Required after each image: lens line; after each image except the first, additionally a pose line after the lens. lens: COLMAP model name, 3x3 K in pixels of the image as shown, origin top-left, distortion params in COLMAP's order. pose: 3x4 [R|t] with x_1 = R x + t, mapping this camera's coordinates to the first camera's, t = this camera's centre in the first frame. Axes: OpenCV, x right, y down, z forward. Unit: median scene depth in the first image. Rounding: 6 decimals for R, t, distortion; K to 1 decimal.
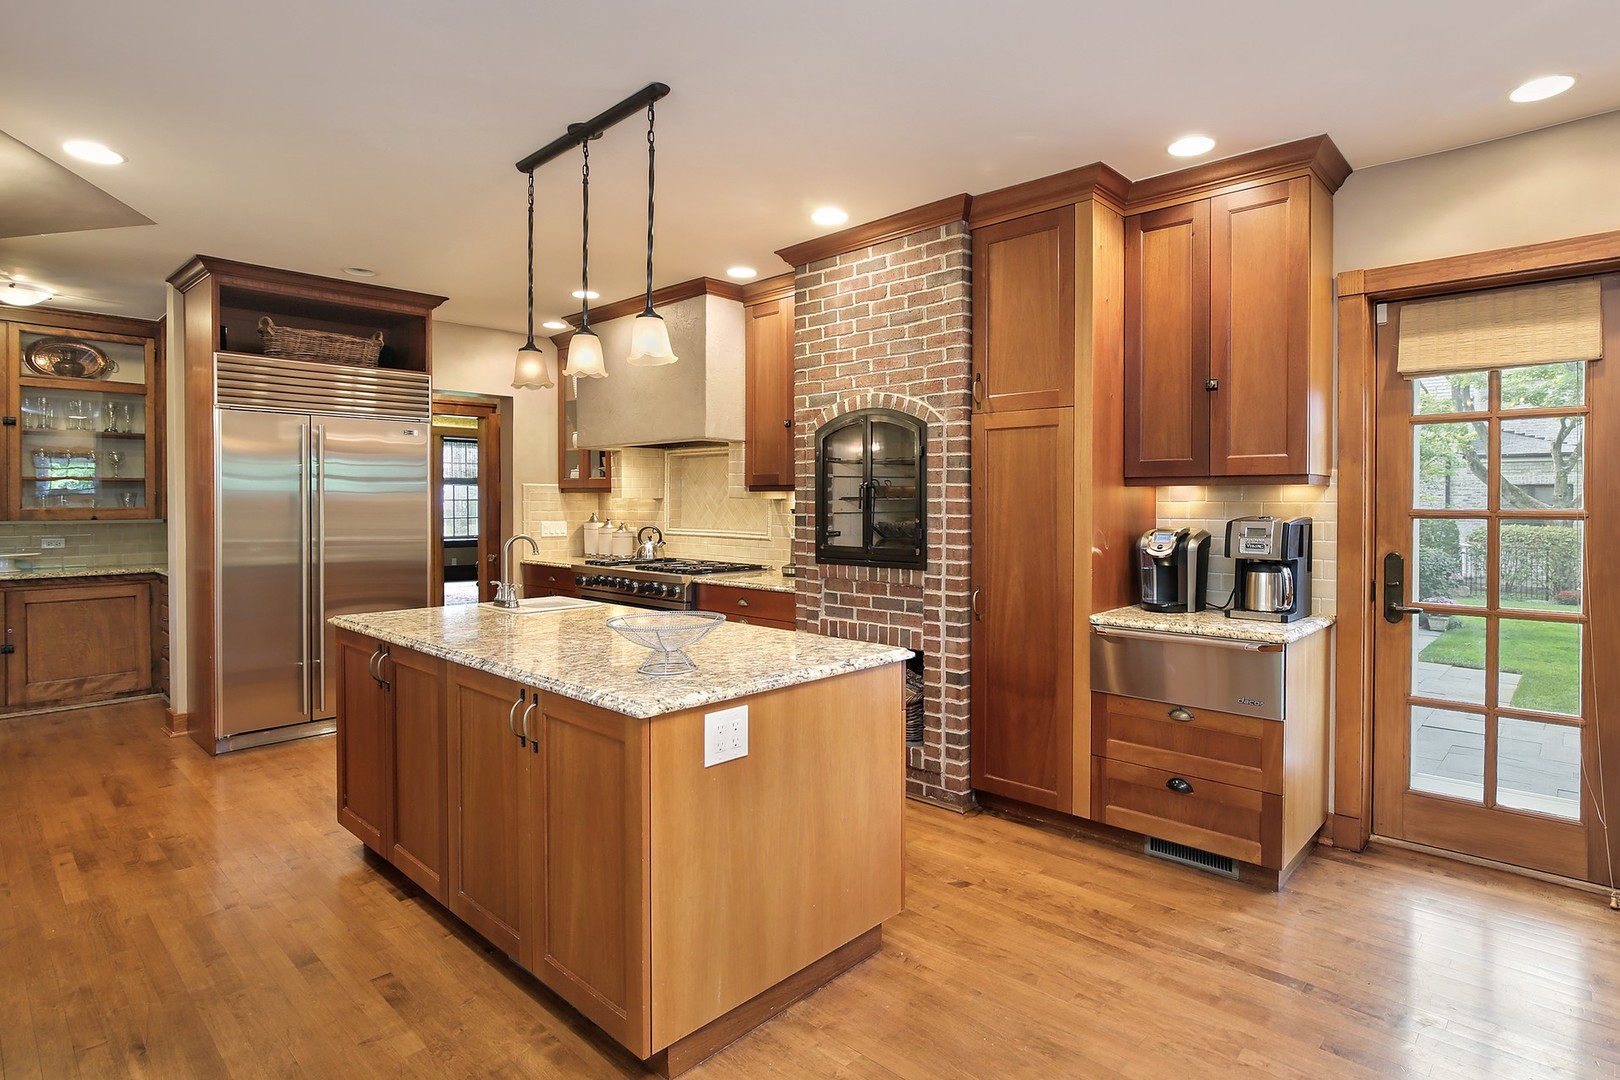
lens RADIAL K [[824.7, 0, 813.9], [0, 824.7, 504.7], [0, 0, 1]] dist [0.002985, 0.000572]
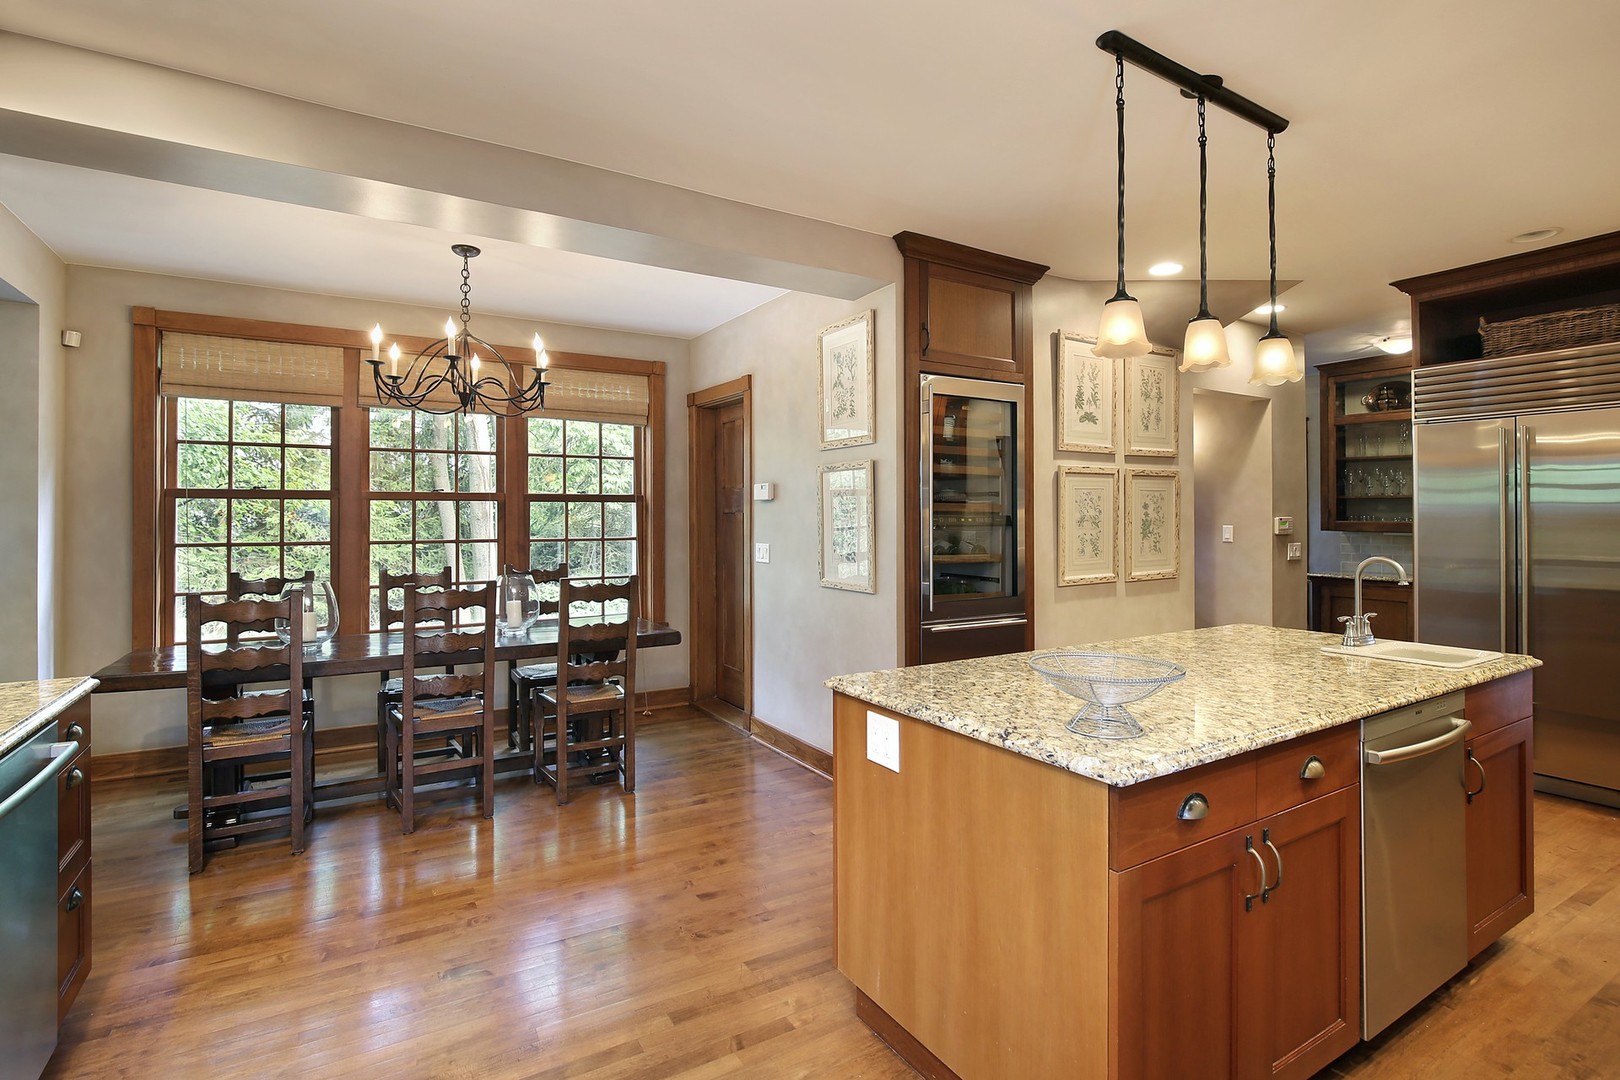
lens RADIAL K [[781.9, 0, 816.7], [0, 781.9, 479.6], [0, 0, 1]] dist [-0.001188, -0.000094]
pose [[-0.253895, -0.052095, -0.965828, 0.391422], [-0.002674, 0.998583, -0.053158, 0.003782], [0.967228, -0.010914, -0.253674, 0.530447]]
